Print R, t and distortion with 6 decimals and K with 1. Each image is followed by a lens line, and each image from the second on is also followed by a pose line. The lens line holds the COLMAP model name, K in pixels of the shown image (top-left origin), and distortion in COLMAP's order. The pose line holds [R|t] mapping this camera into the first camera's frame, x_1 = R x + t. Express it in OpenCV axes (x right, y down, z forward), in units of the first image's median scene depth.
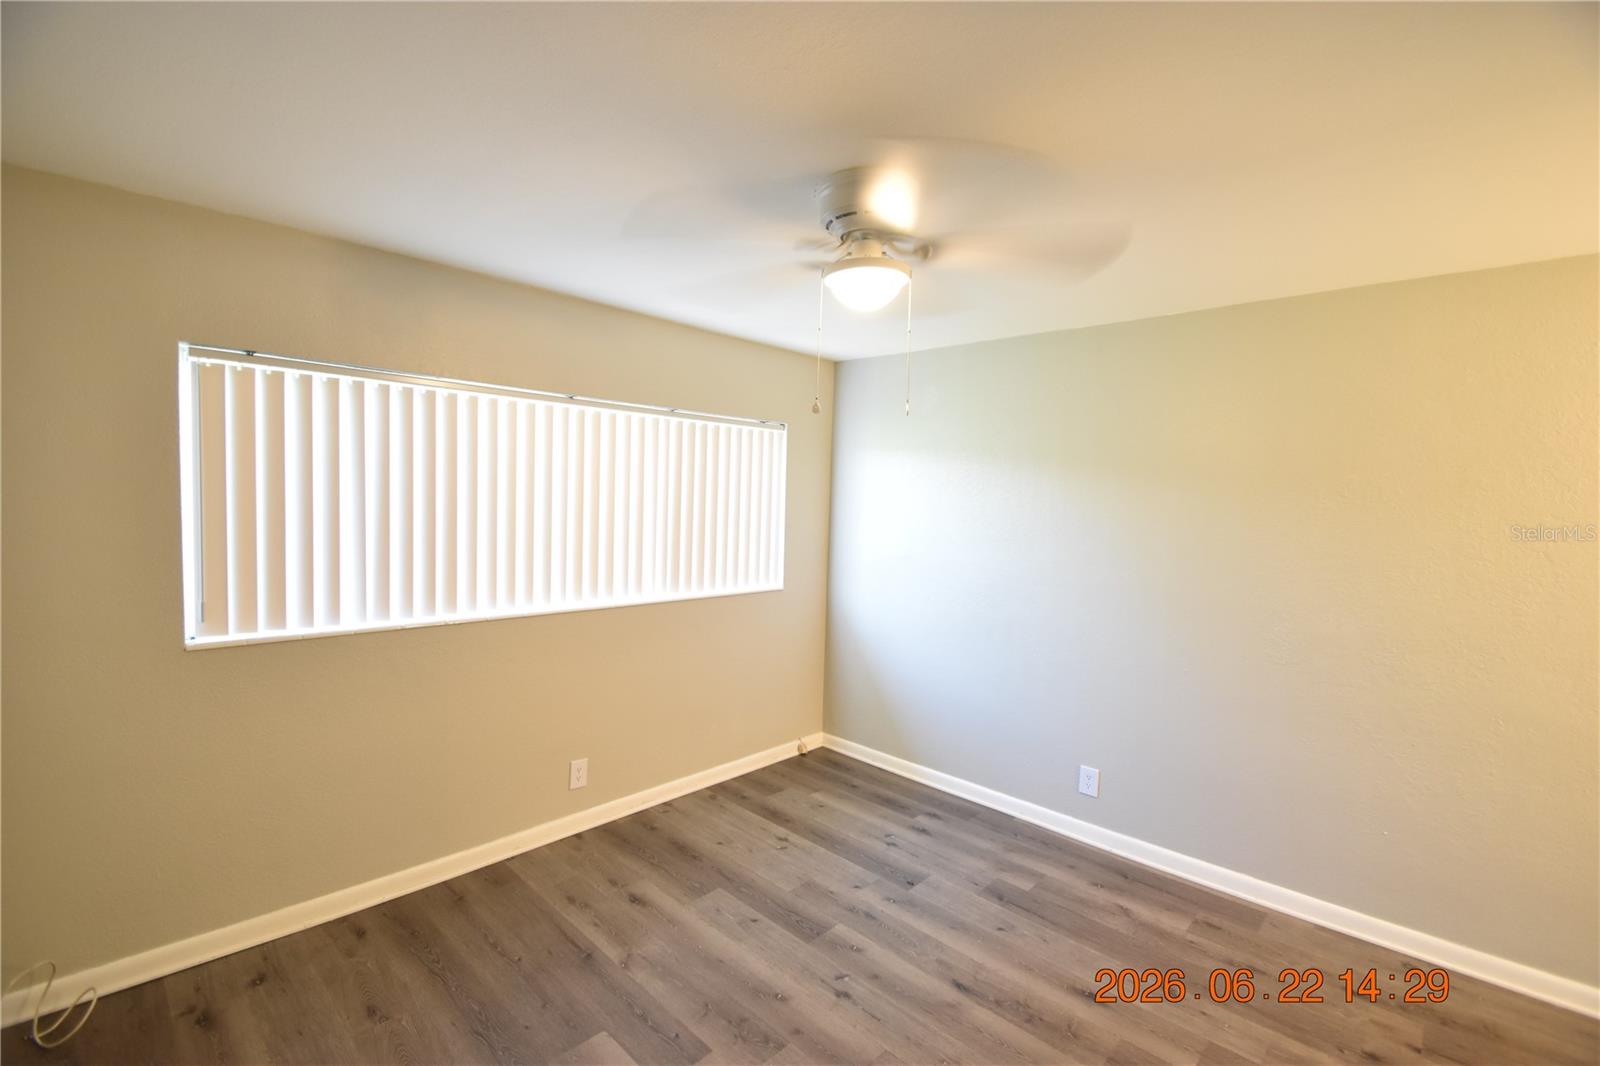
lens RADIAL K [[699.5, 0, 794.3], [0, 699.5, 540.1], [0, 0, 1]] dist [0.018455, -0.019107]
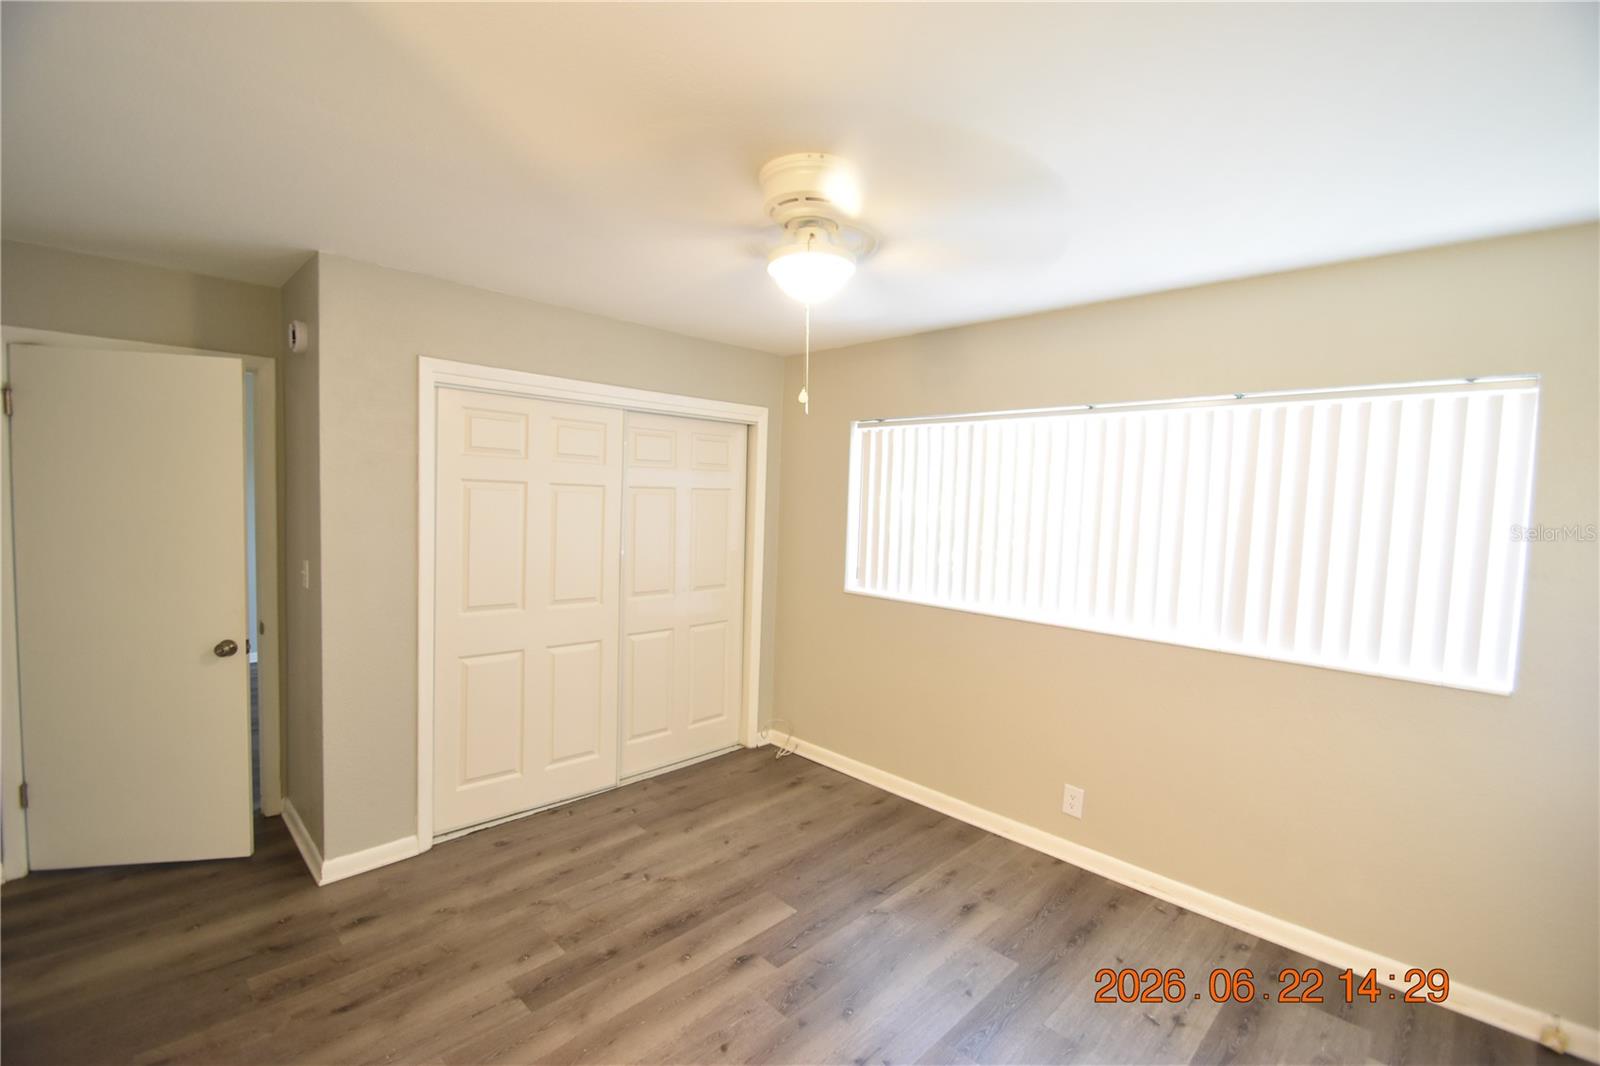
lens RADIAL K [[699.5, 0, 794.3], [0, 699.5, 540.1], [0, 0, 1]] dist [0.018455, -0.019107]
pose [[-0.013474, 0.033544, -0.999346, 0.720738], [-0.091458, 0.995206, 0.034638, -0.020059], [0.995718, 0.091865, -0.010342, 0.679690]]
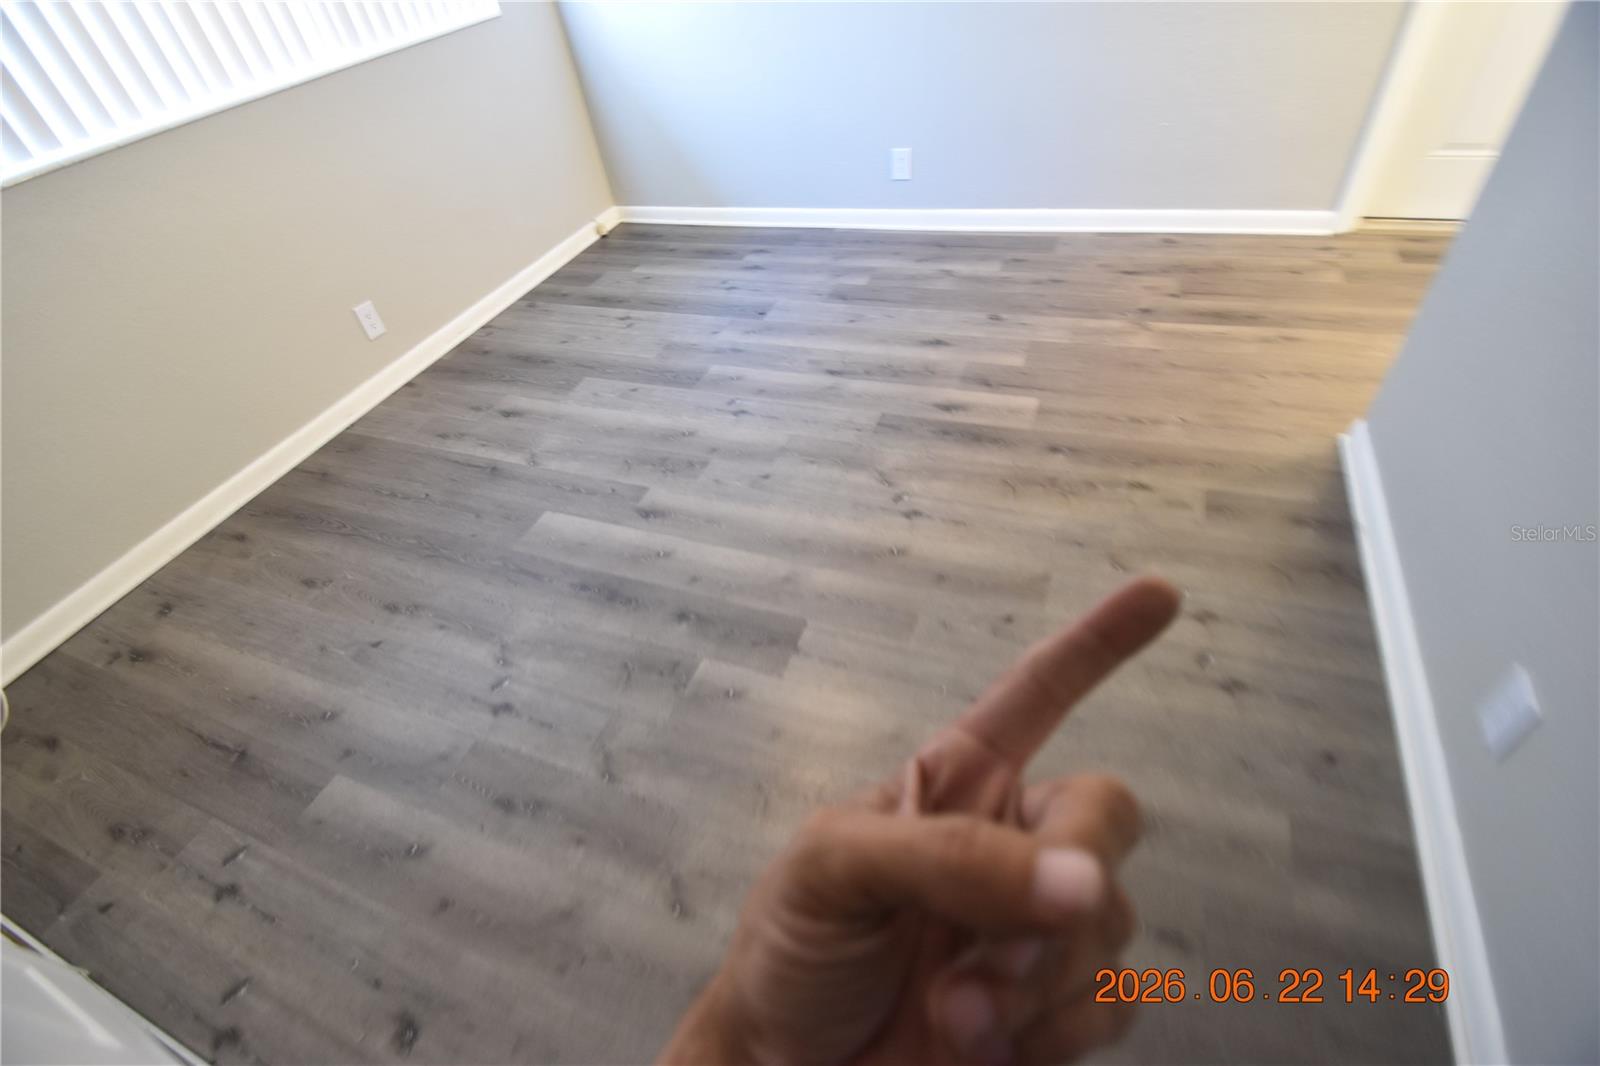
lens RADIAL K [[699.5, 0, 794.3], [0, 699.5, 540.1], [0, 0, 1]] dist [0.018455, -0.019107]
pose [[0.914819, -0.368259, 0.165805, -0.084983], [0.178539, 0.737018, 0.651865, 0.072765], [-0.362257, -0.566736, 0.739987, 0.032900]]
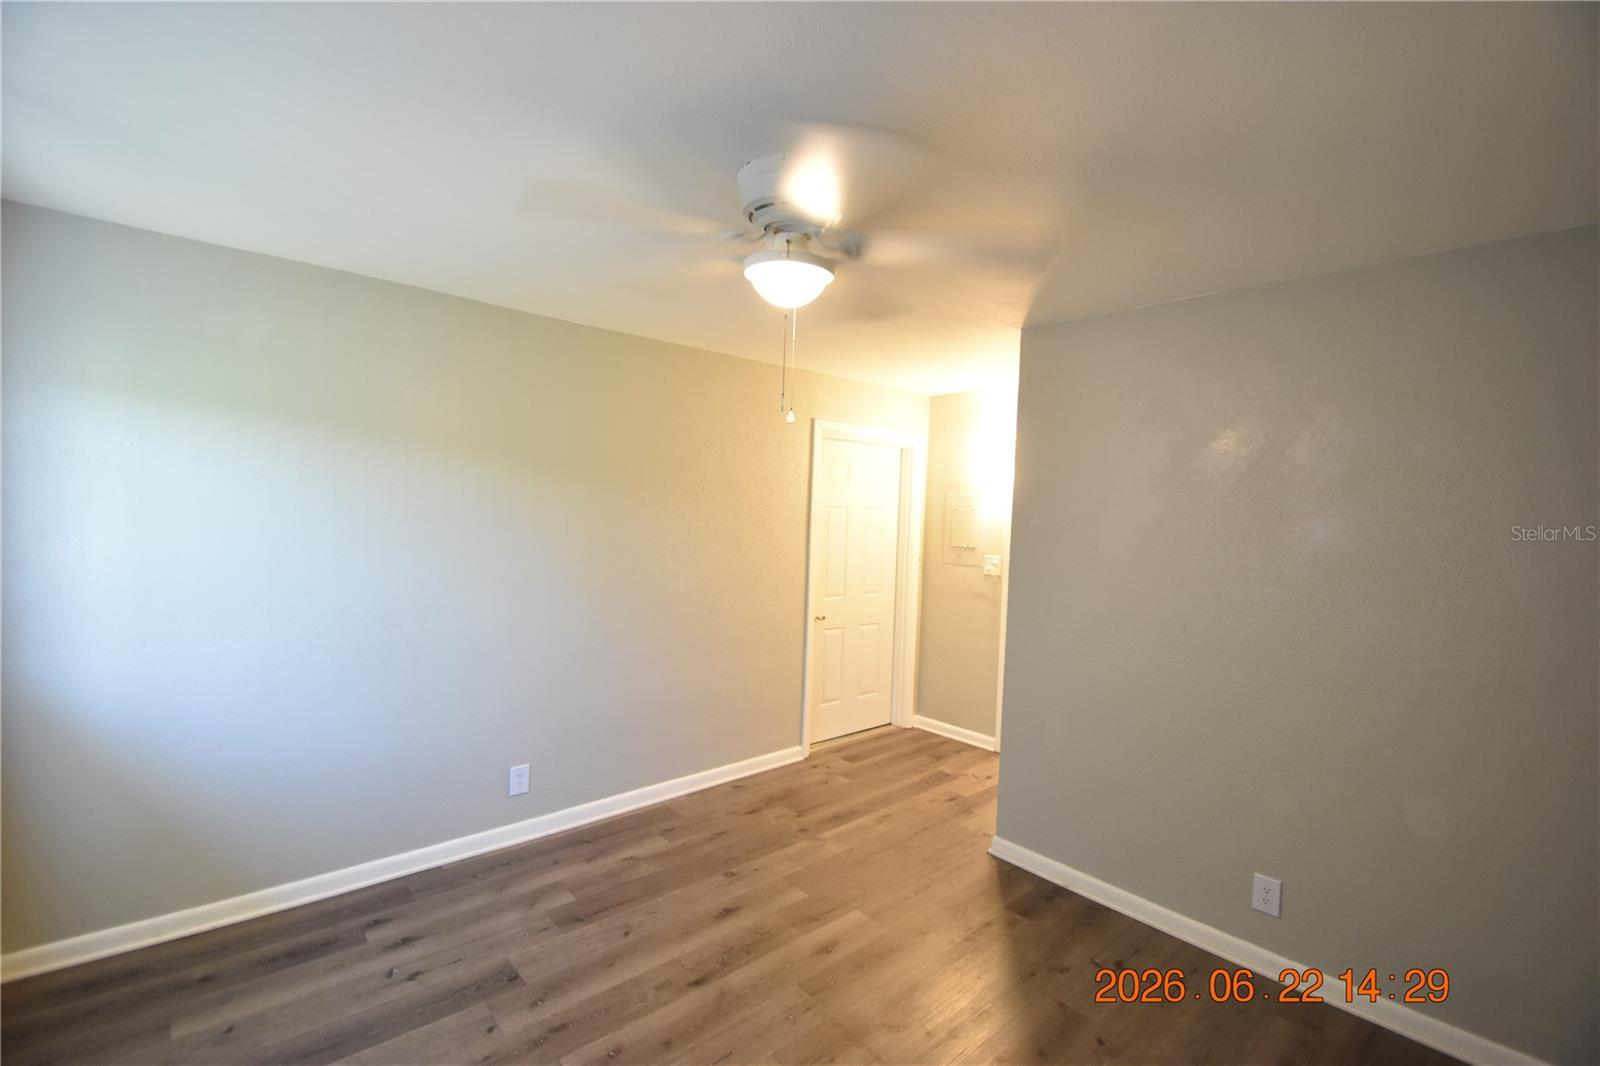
lens RADIAL K [[699.5, 0, 794.3], [0, 699.5, 540.1], [0, 0, 1]] dist [0.018455, -0.019107]
pose [[0.076239, -0.070656, 0.994583, -0.573042], [0.025628, 0.997295, 0.068884, -0.053065], [-0.996760, 0.020238, 0.077844, 0.618044]]
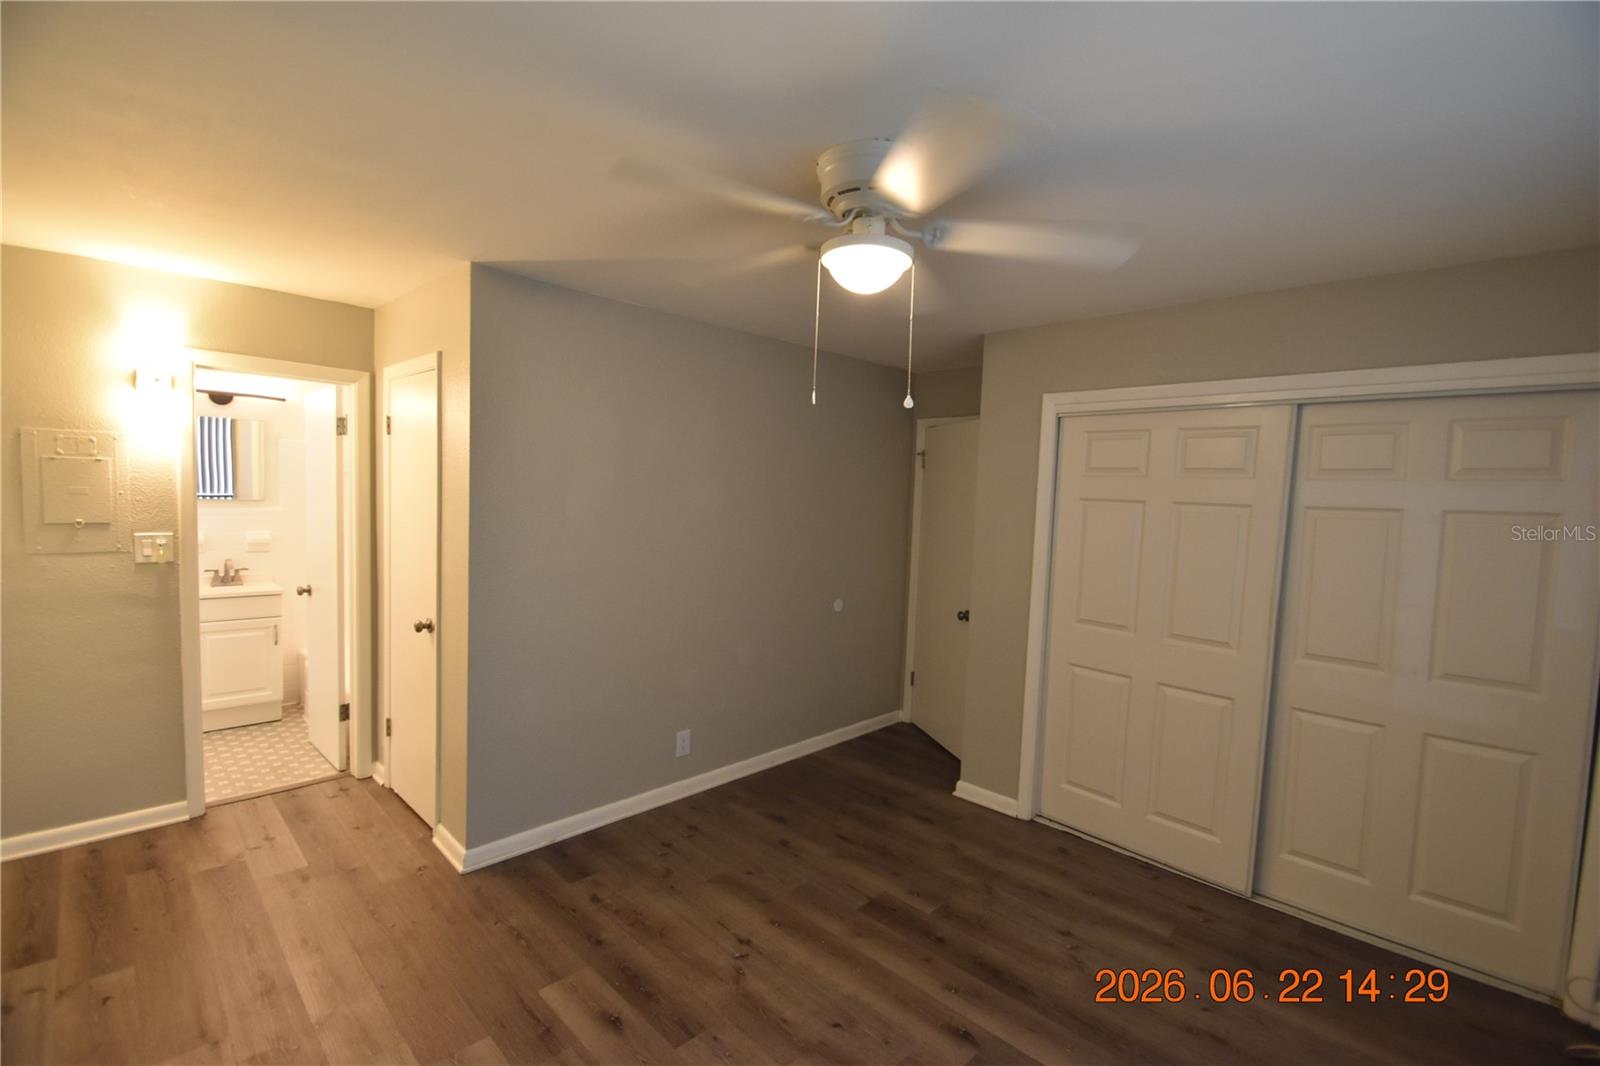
lens RADIAL K [[699.5, 0, 794.3], [0, 699.5, 540.1], [0, 0, 1]] dist [0.018455, -0.019107]
pose [[-0.997777, -0.066072, 0.008642, 0.109792], [-0.064496, 0.990193, 0.123925, -0.074374], [-0.016745, 0.123092, -0.992254, 1.314189]]
